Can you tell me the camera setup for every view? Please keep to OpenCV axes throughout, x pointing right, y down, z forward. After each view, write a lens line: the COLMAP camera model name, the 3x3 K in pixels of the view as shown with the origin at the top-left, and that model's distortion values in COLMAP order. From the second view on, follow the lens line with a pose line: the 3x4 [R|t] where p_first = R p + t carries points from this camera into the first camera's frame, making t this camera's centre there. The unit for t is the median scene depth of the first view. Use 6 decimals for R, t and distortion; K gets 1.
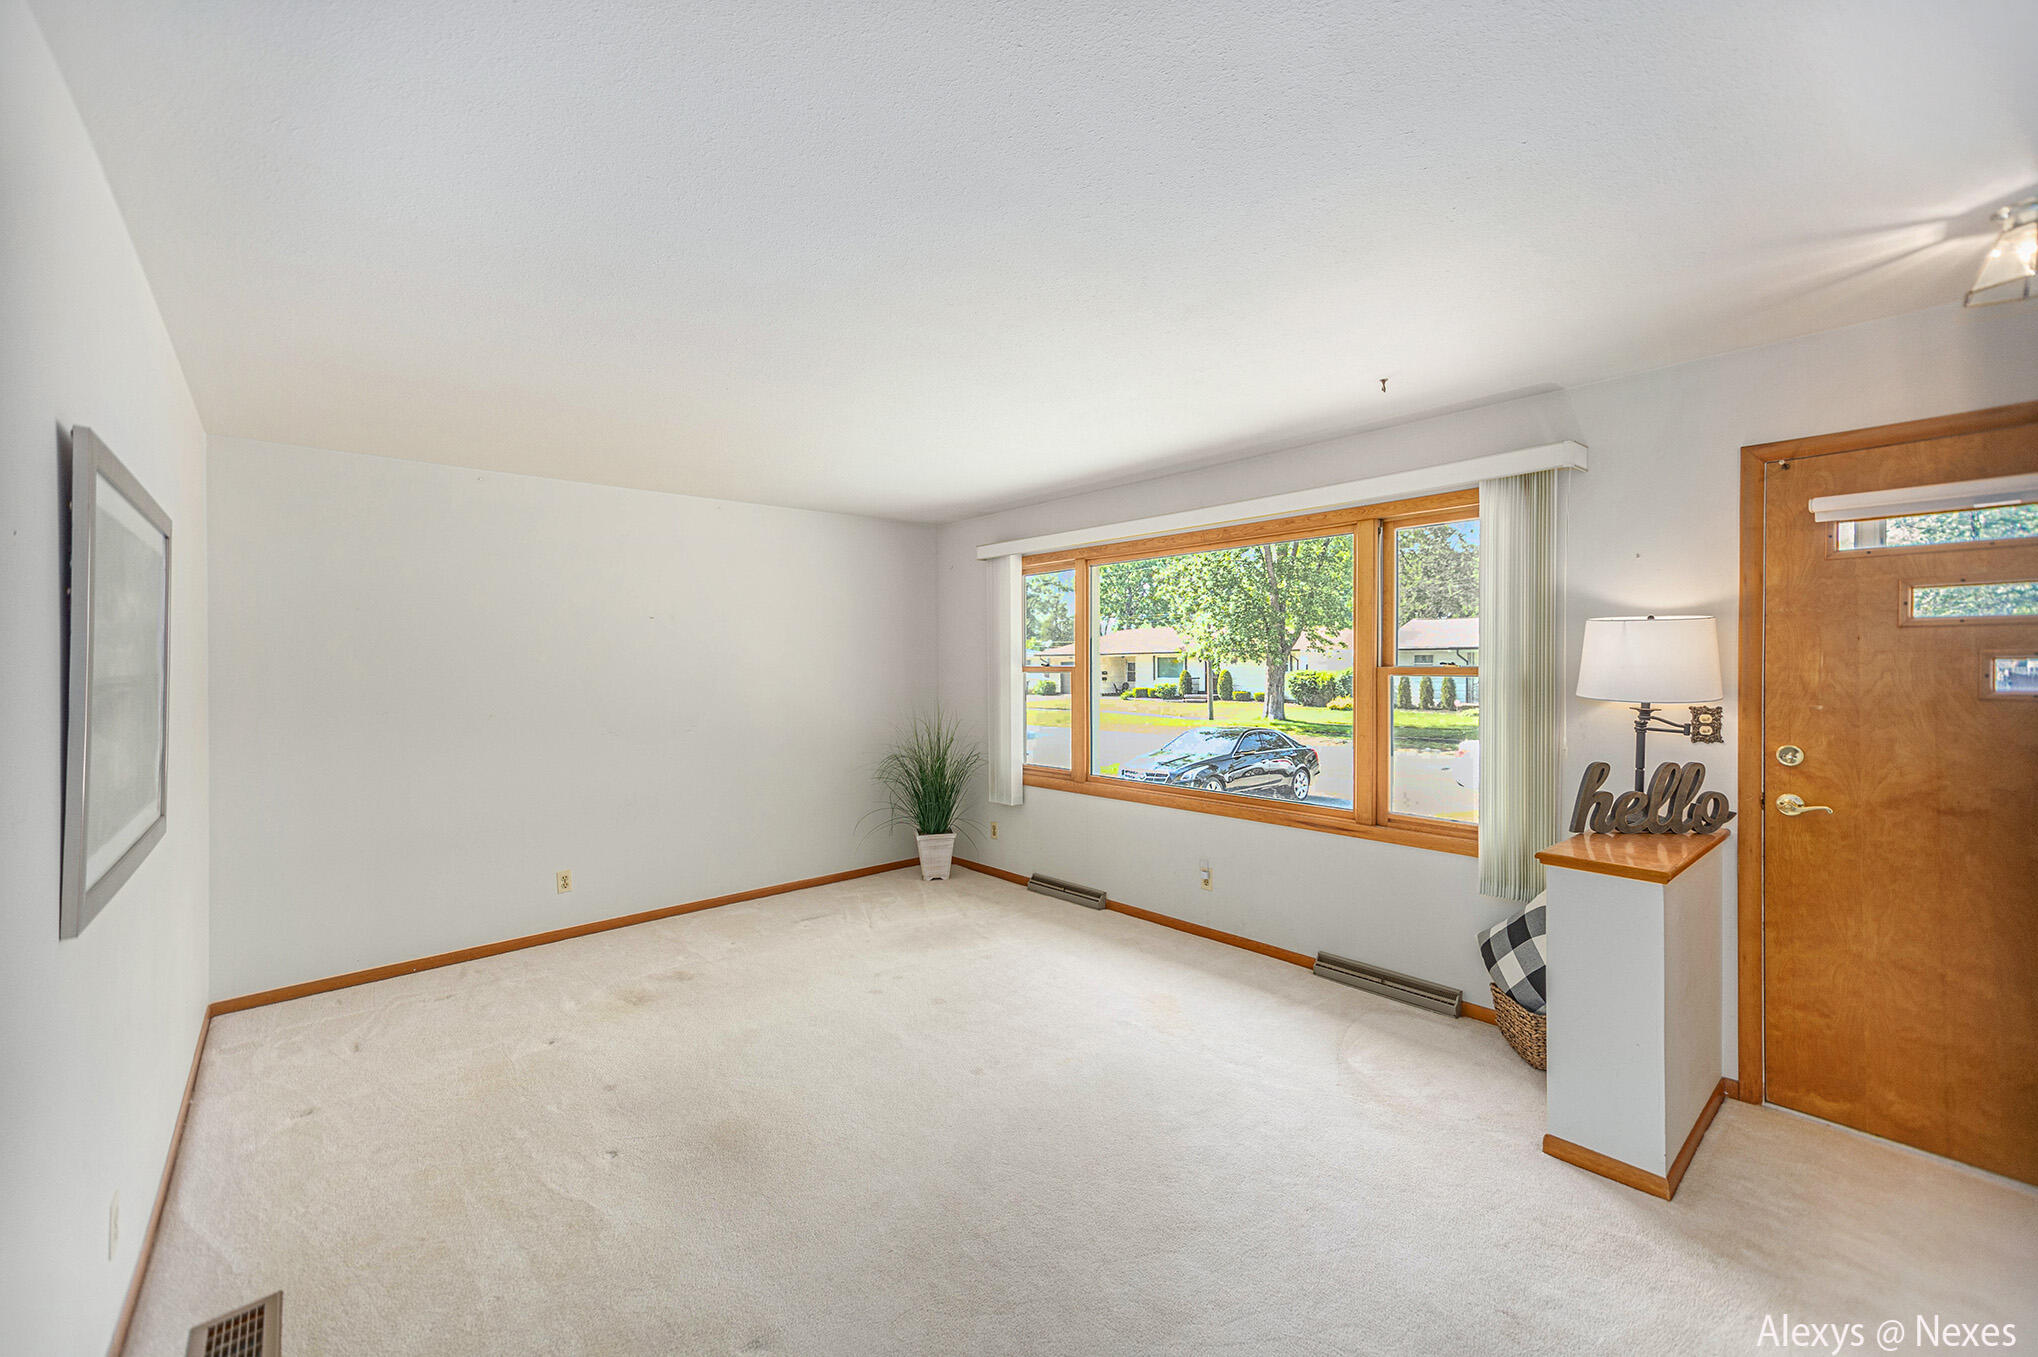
lens RADIAL K [[816.3, 0, 1020.7], [0, 816.3, 653.2], [0, 0, 1]] dist [0.000015, -0.000058]
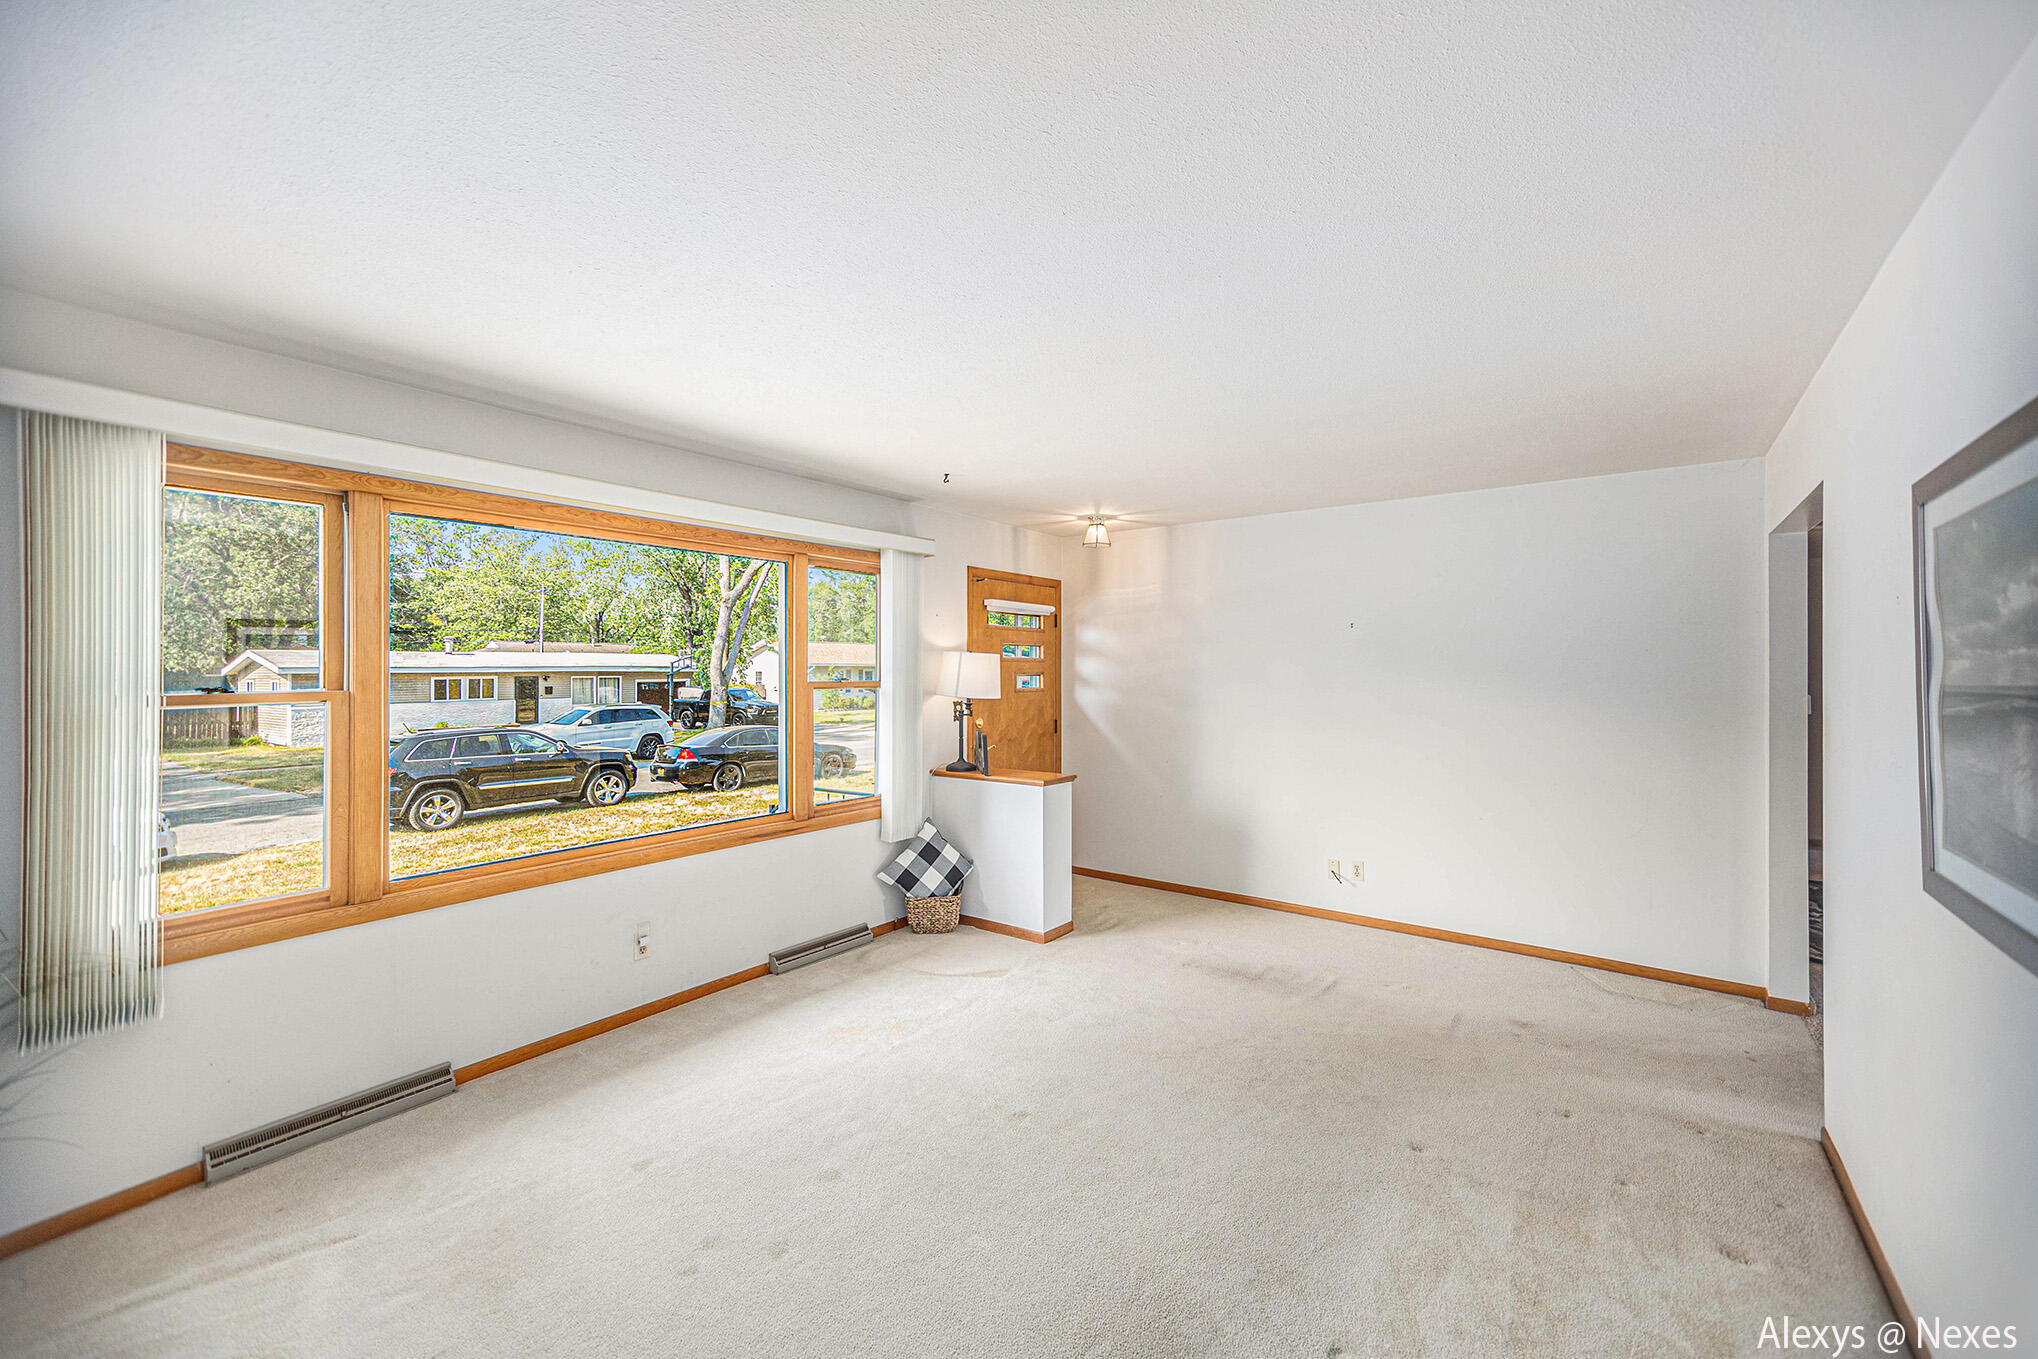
lens RADIAL K [[837.7, 0, 1019.0], [0, 837.7, 679.5], [0, 0, 1]] dist [-0.000391, -0.000083]
pose [[-0.200321, -0.005914, 0.979713, -0.839157], [-0.005833, 0.999971, 0.004844, 0.005161], [-0.979713, -0.004744, -0.200349, 1.007829]]
